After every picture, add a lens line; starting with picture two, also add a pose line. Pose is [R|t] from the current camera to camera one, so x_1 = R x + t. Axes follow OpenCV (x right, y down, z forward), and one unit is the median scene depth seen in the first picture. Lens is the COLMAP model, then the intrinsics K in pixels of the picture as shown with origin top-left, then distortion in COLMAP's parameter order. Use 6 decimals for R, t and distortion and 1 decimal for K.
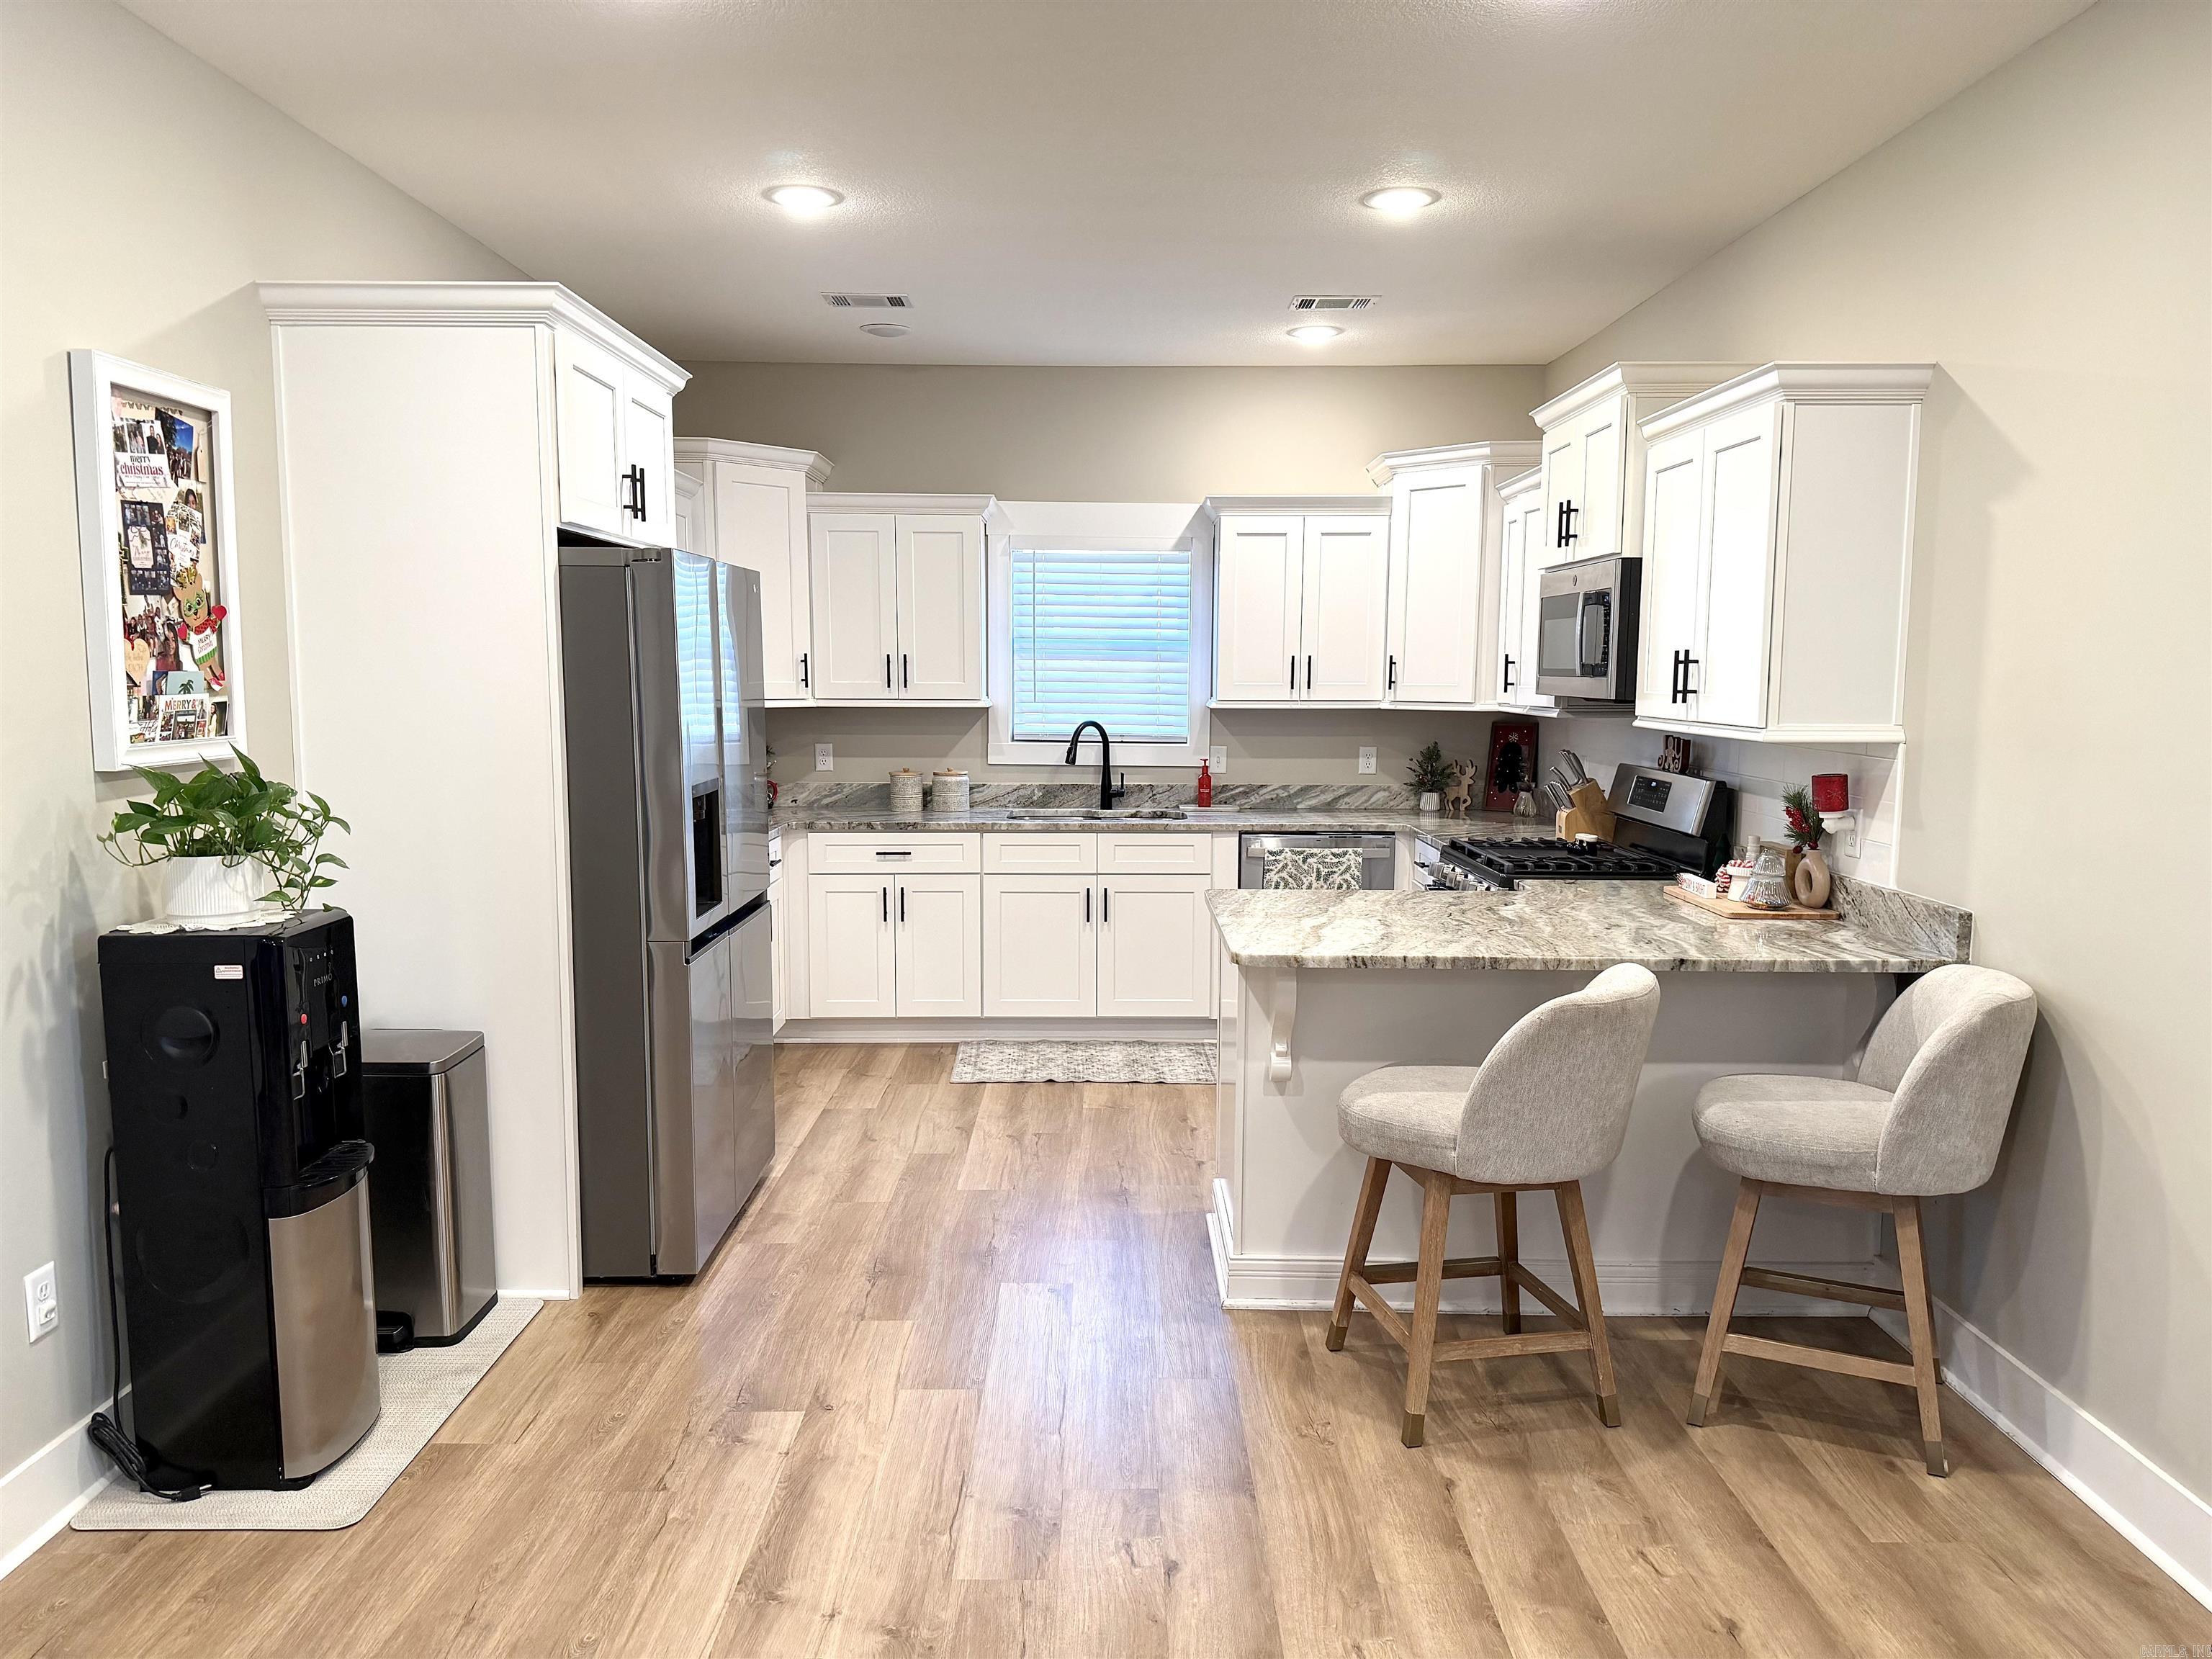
lens RADIAL K [[1552.7, 0, 1106.0], [0, 1552.7, 829.5], [0, 0, 1]] dist [0.222878, -0.285382]
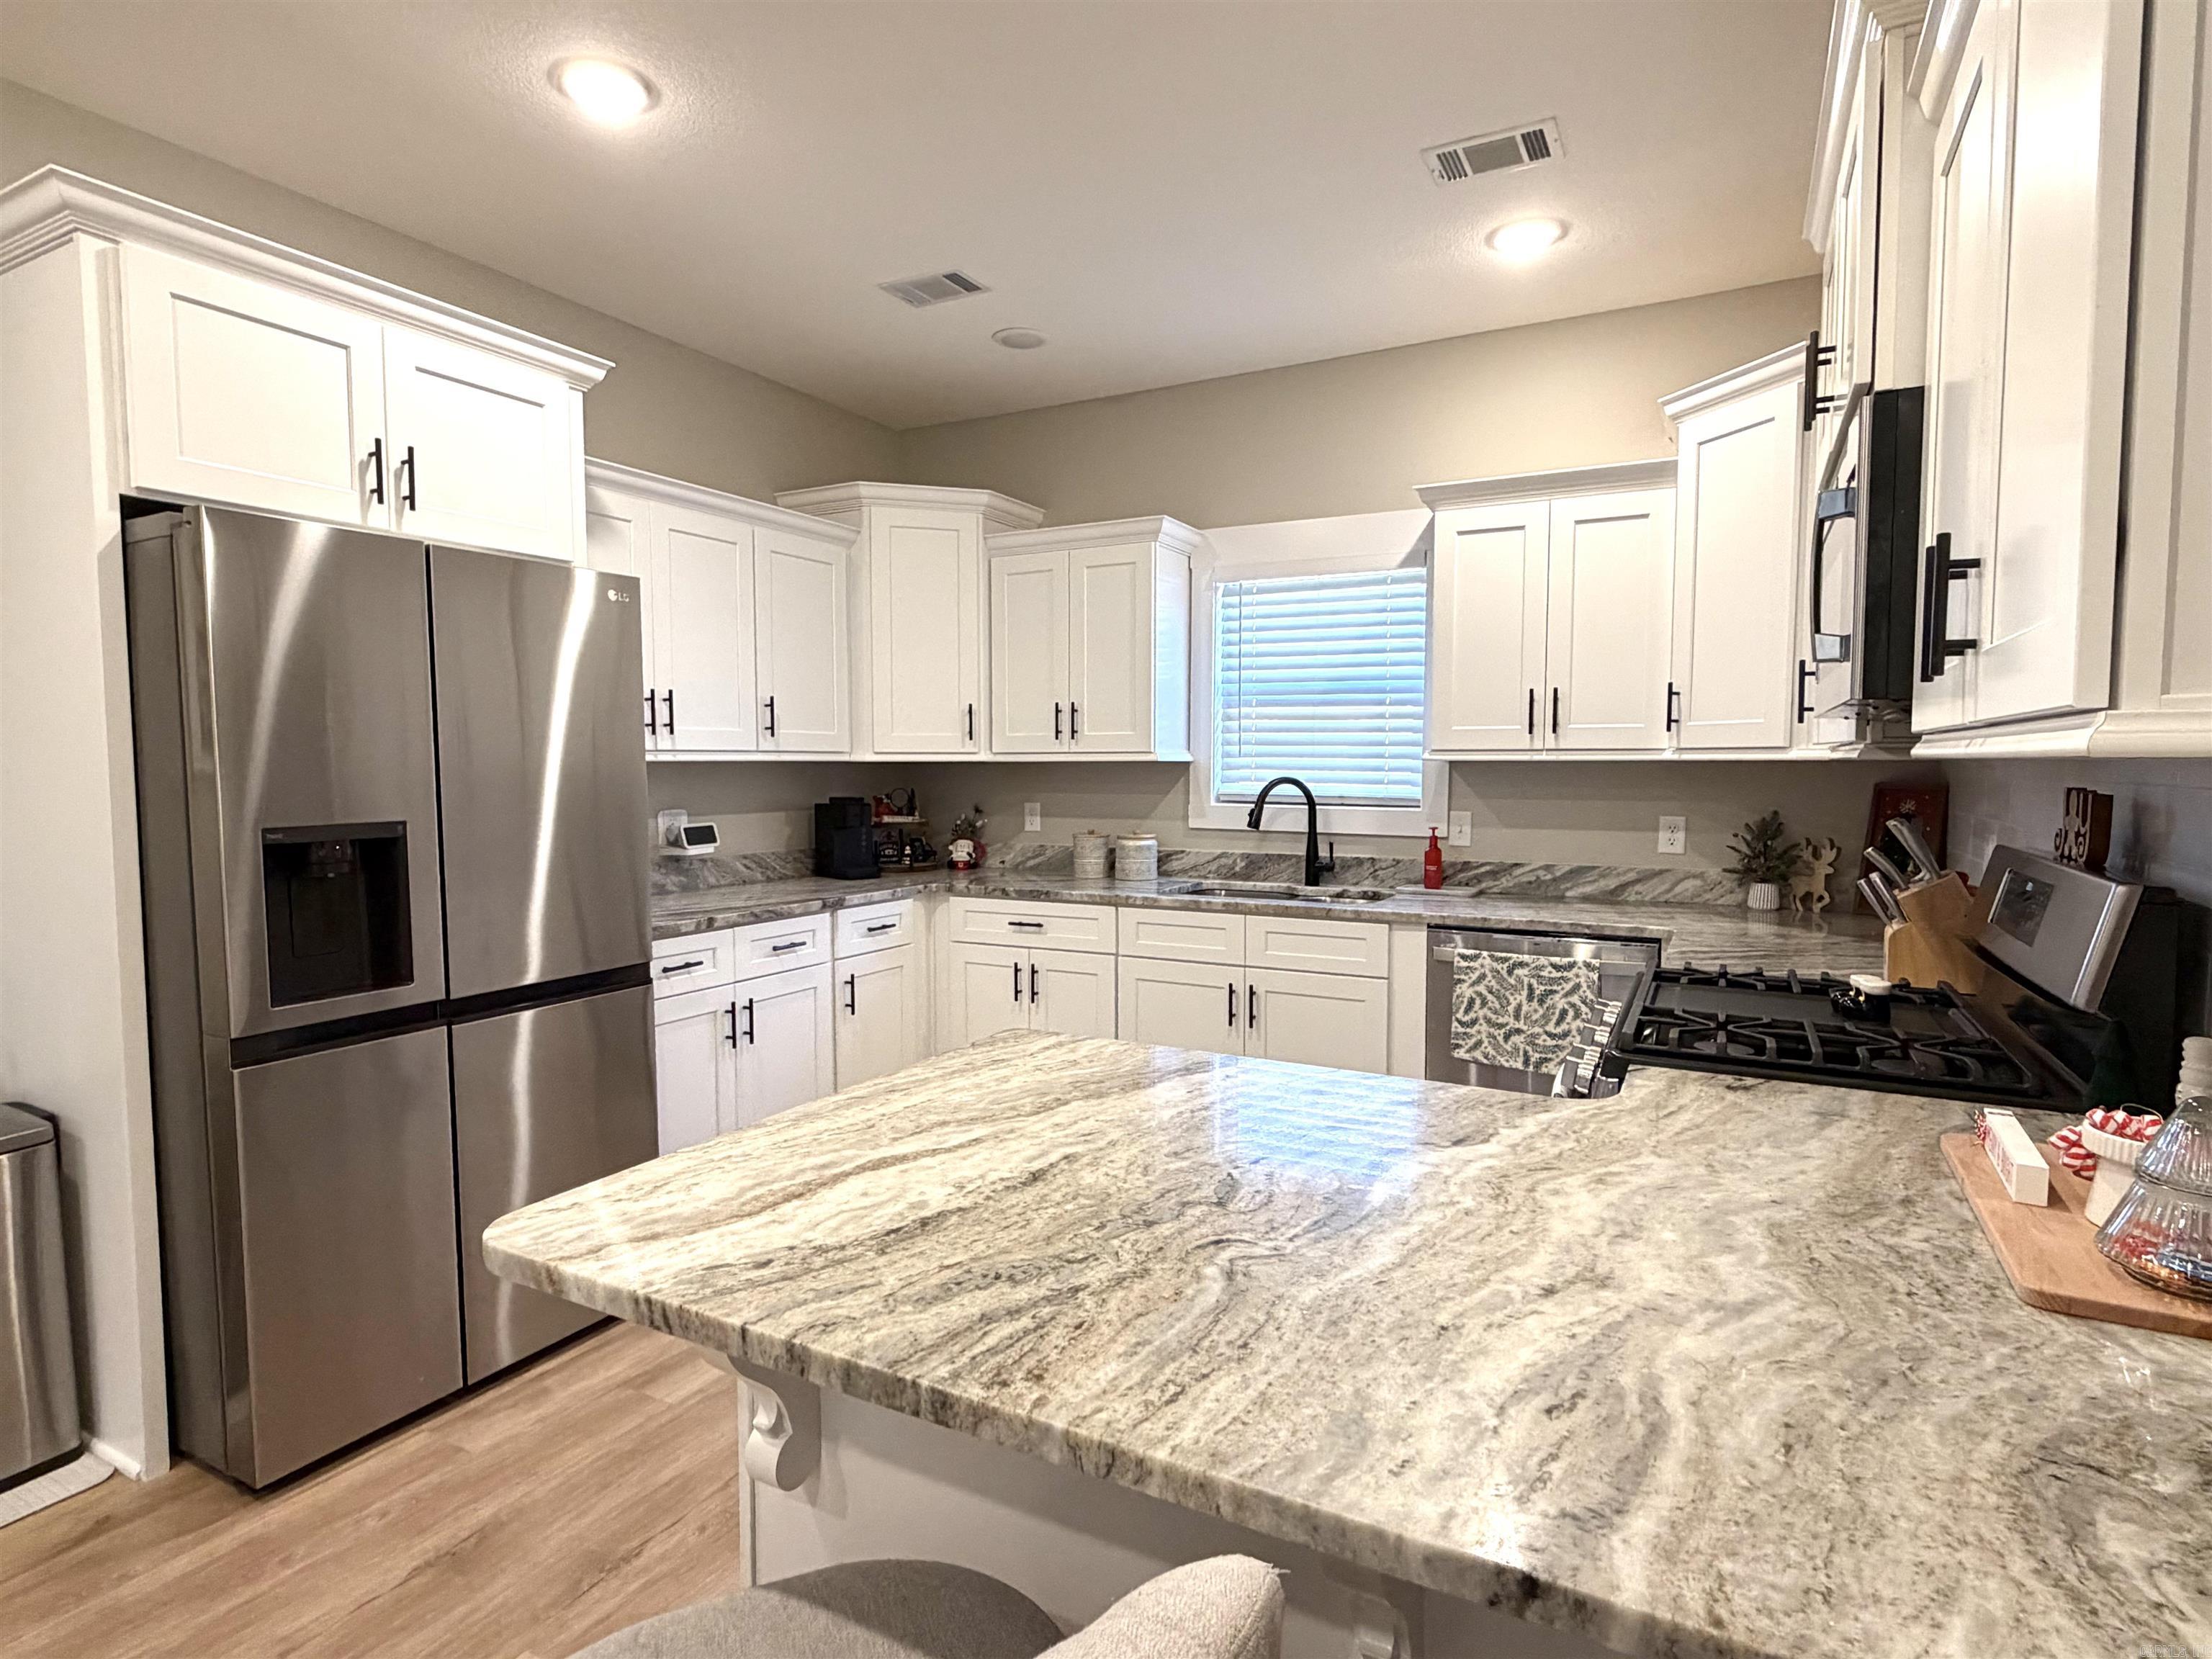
lens RADIAL K [[1169.9, 0, 1106.0], [0, 1169.9, 829.5], [0, 0, 1]] dist [0.017469, 0.000234]
pose [[0.875699, 0.023129, -0.482303, 0.204018], [-0.047567, 0.998126, -0.038500, -0.013786], [0.480508, 0.056656, 0.875158, 0.408249]]
